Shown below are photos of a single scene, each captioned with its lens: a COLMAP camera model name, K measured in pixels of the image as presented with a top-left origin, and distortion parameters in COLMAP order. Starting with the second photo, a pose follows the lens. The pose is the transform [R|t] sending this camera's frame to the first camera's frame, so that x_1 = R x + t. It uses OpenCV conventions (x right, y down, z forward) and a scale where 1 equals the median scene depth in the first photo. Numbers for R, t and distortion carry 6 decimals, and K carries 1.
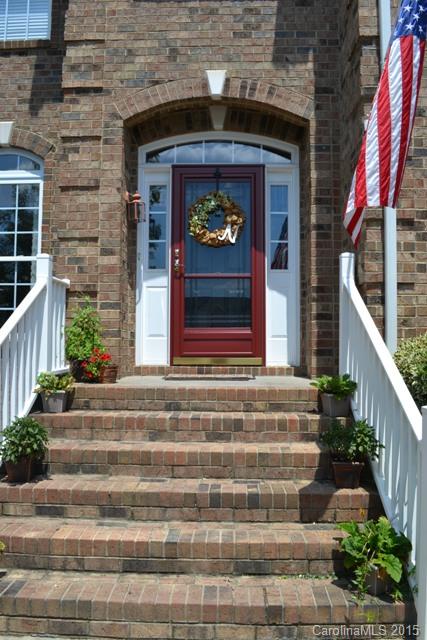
lens RADIAL K [[528.4, 0, 213.8], [0, 528.4, 320.0], [0, 0, 1]] dist [-0.063927, -0.002638]
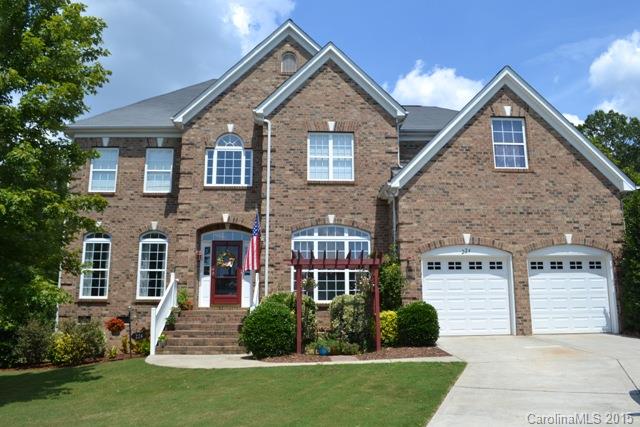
lens RADIAL K [[528.4, 0, 319.5], [0, 528.4, 212.5], [0, 0, 1]] dist [-0.063927, -0.002638]
pose [[0.998084, 0.004581, 0.061705, 0.370337], [0.004898, 0.988278, -0.152585, 0.013701], [-0.061681, 0.152595, 0.986362, -2.188253]]
